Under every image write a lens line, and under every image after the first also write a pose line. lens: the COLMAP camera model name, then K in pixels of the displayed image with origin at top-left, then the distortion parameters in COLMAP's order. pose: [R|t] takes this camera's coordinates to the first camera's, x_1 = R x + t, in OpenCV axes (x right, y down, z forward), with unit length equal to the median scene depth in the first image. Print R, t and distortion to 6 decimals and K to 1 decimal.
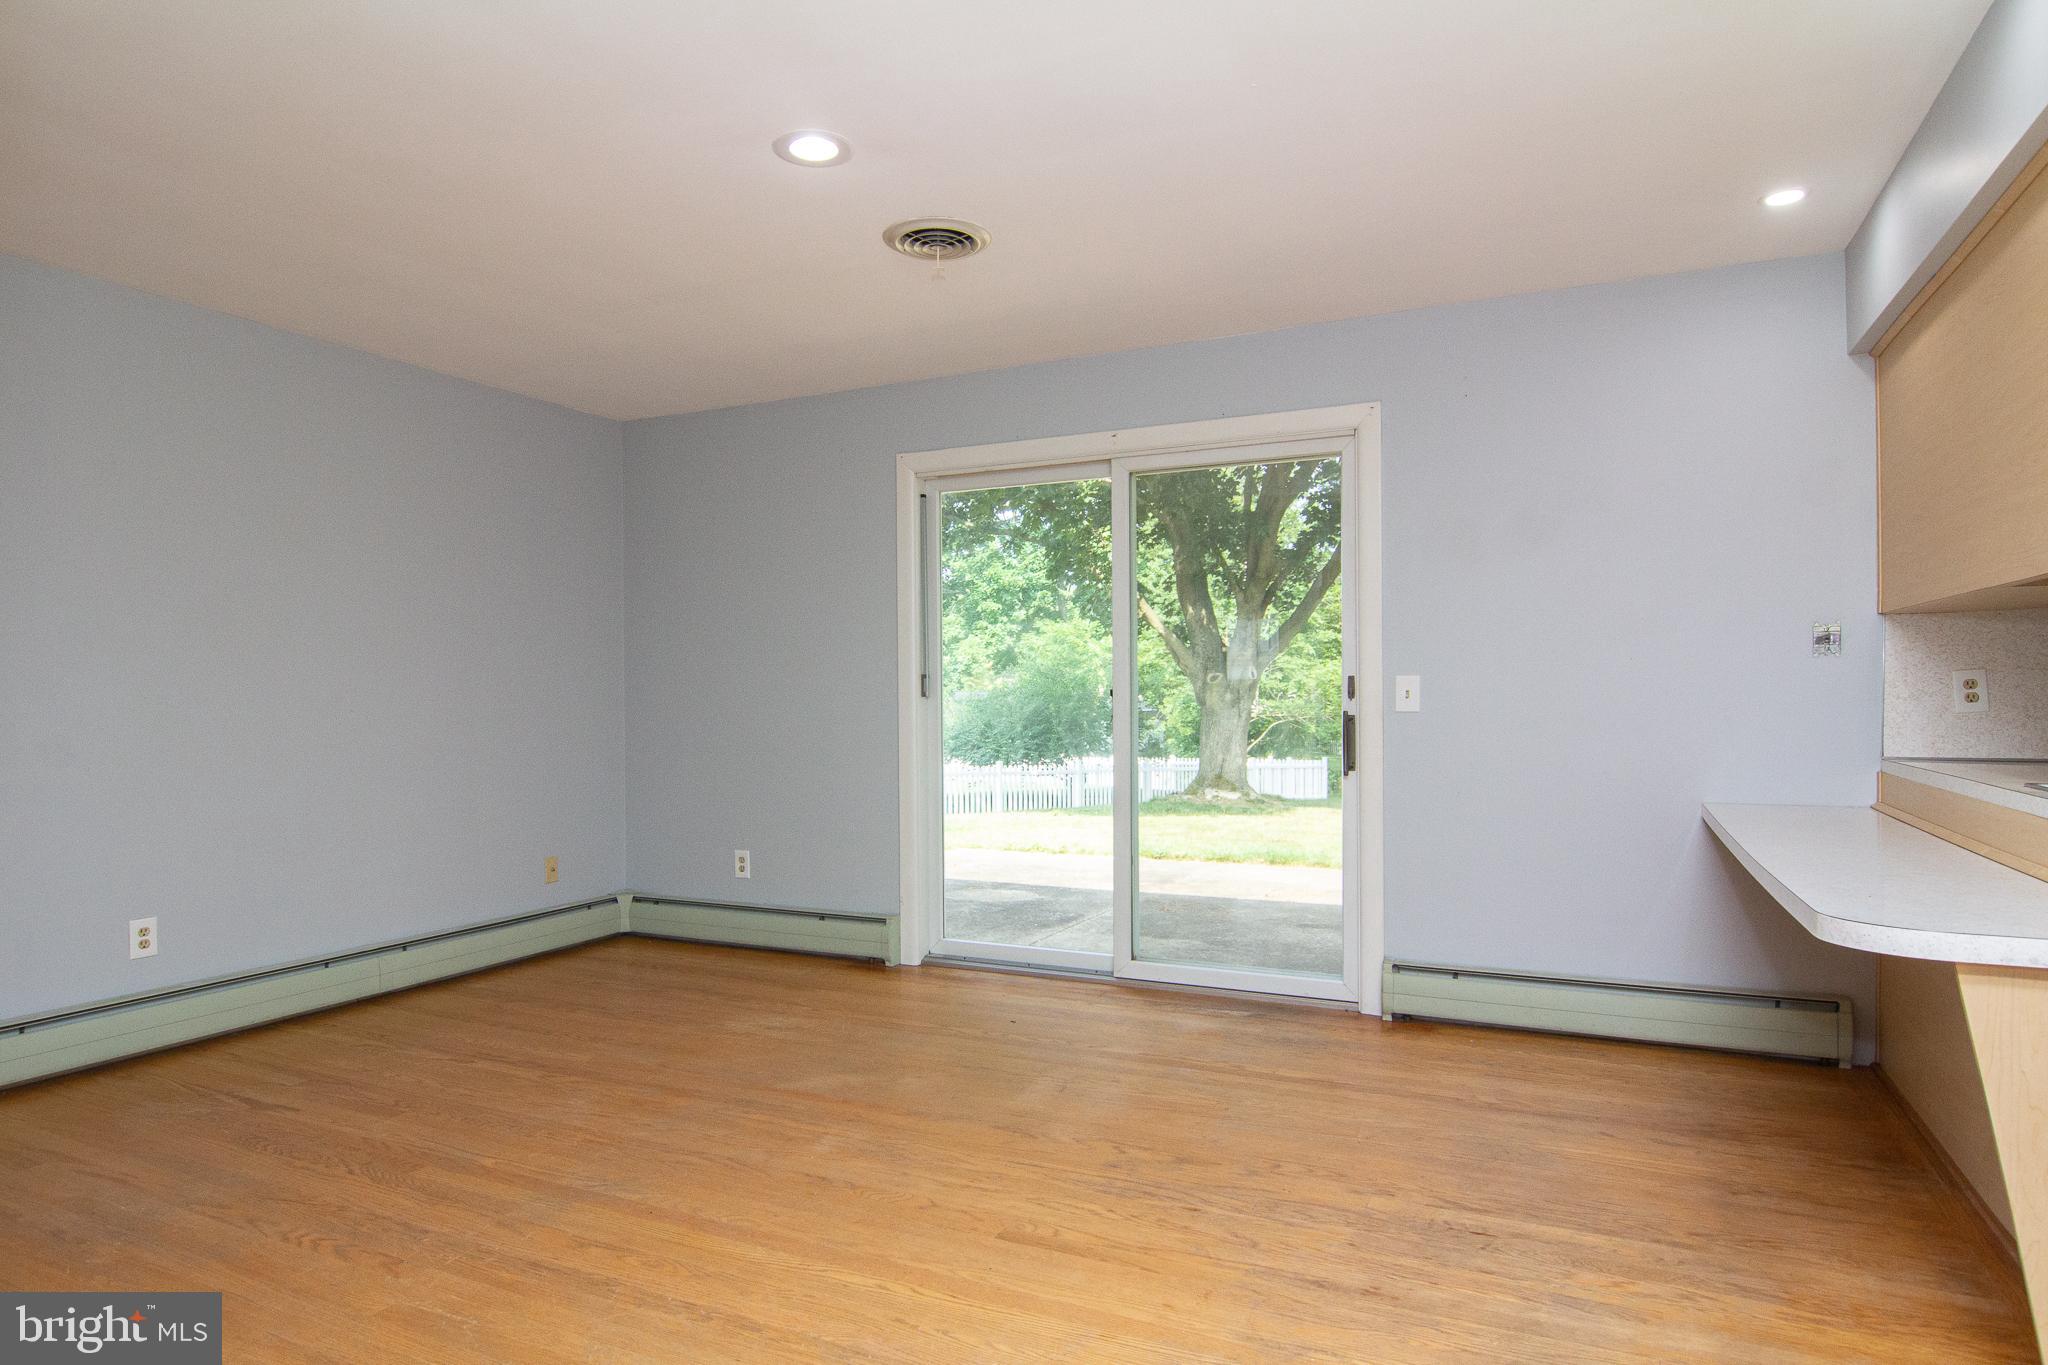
lens RADIAL K [[1161.8, 0, 1024.0], [0, 1161.8, 682.5], [0, 0, 1]] dist [-0.011322, -0.000062]
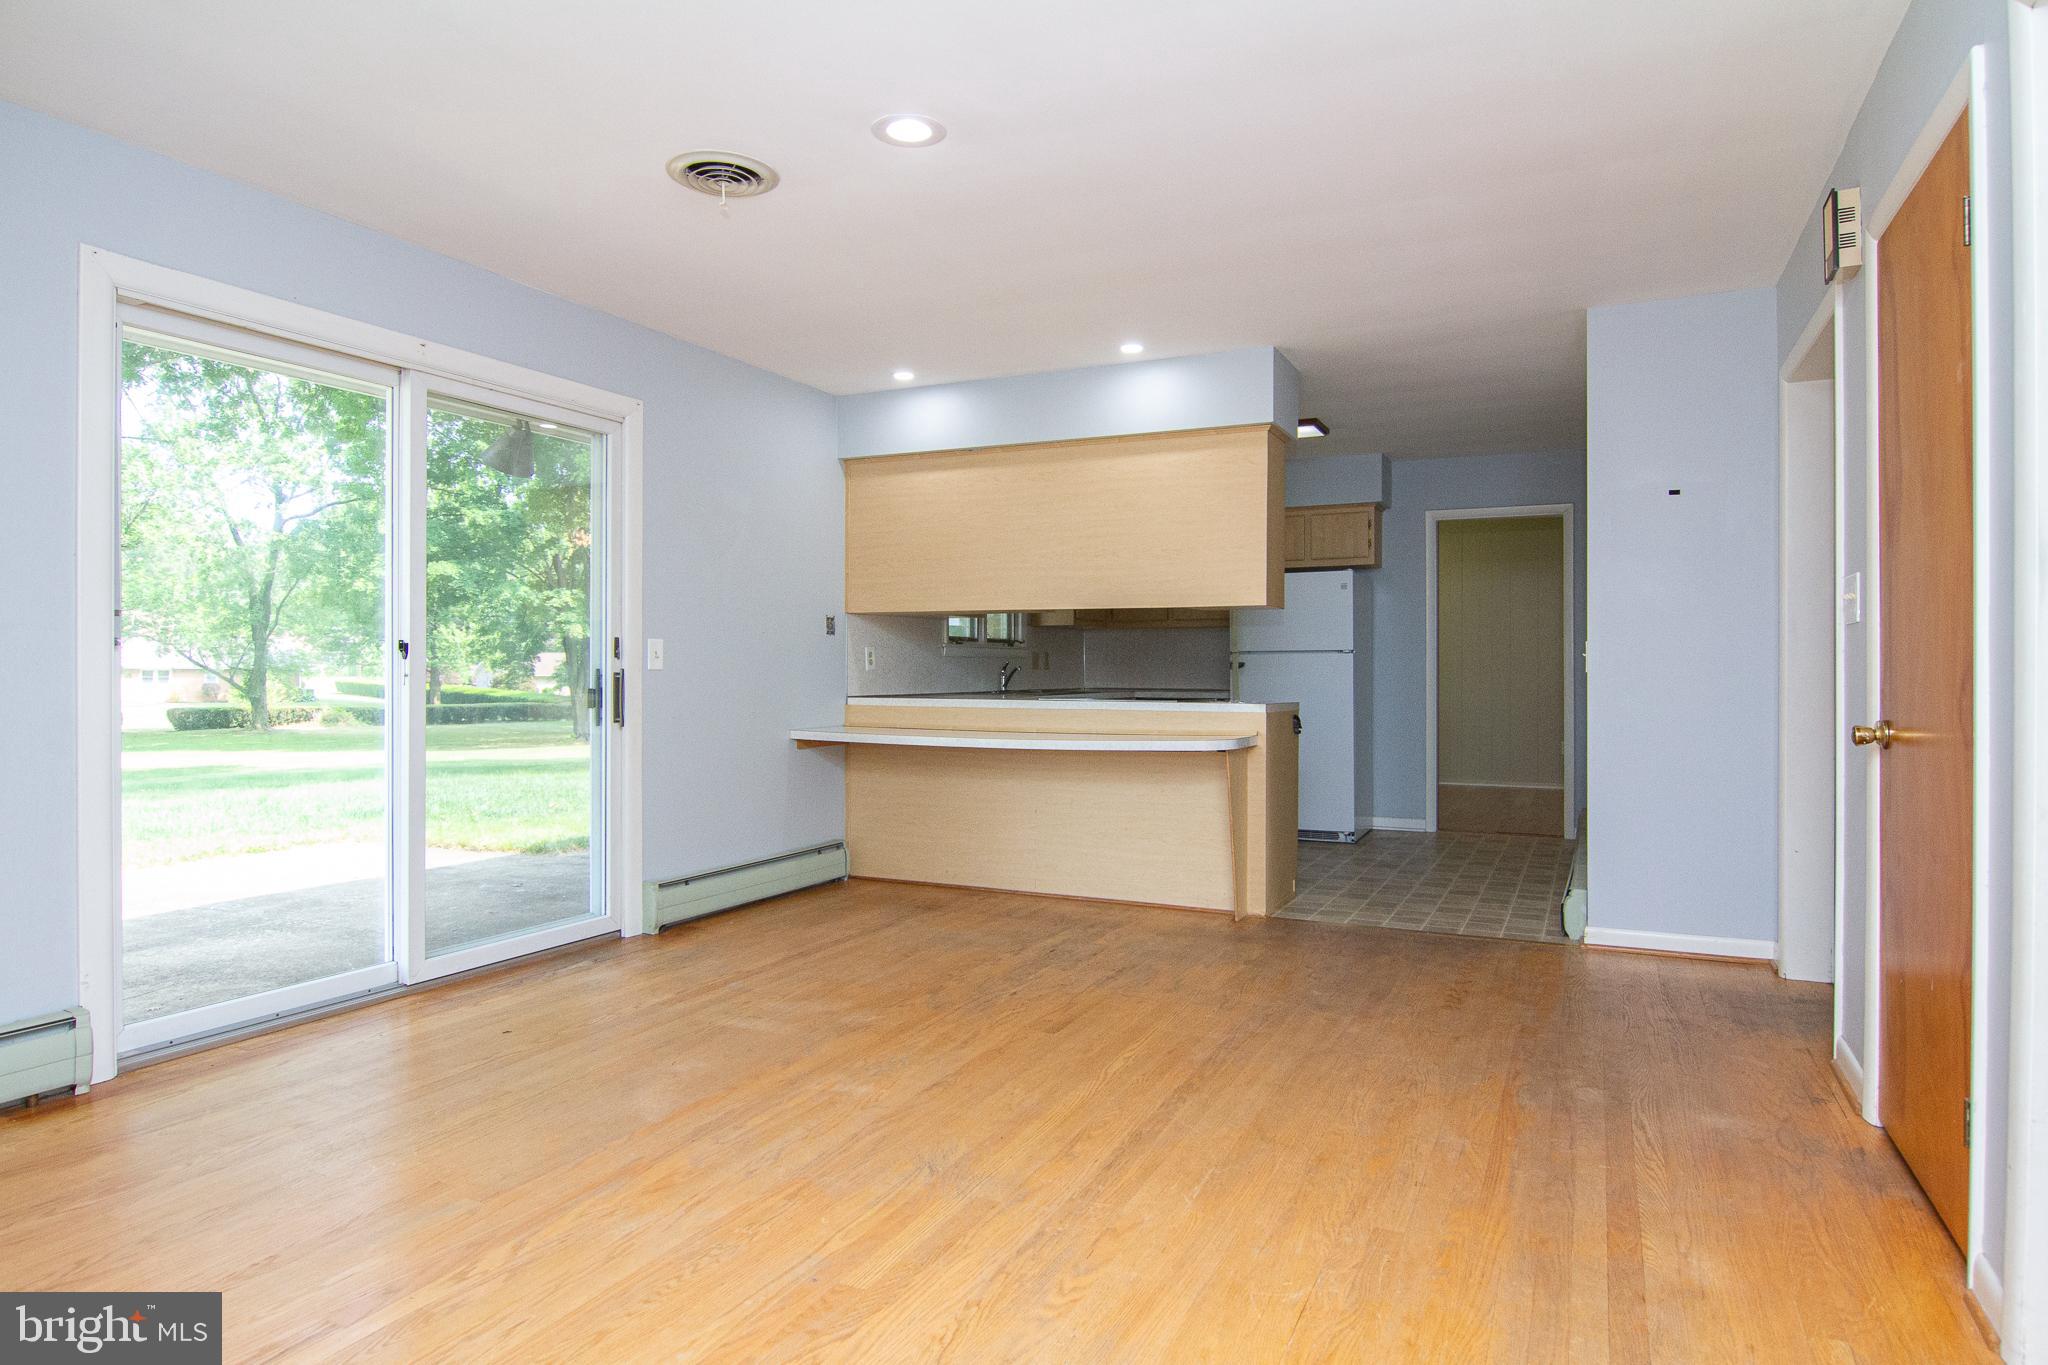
lens RADIAL K [[1231.6, 0, 1024.0], [0, 1231.6, 682.5], [0, 0, 1]] dist [-0.017945, -0.000311]
pose [[-0.016205, -0.008025, 0.999836, -0.948600], [-0.016767, 0.999829, 0.007753, 0.021981], [-0.999728, -0.016639, -0.016337, 0.659997]]
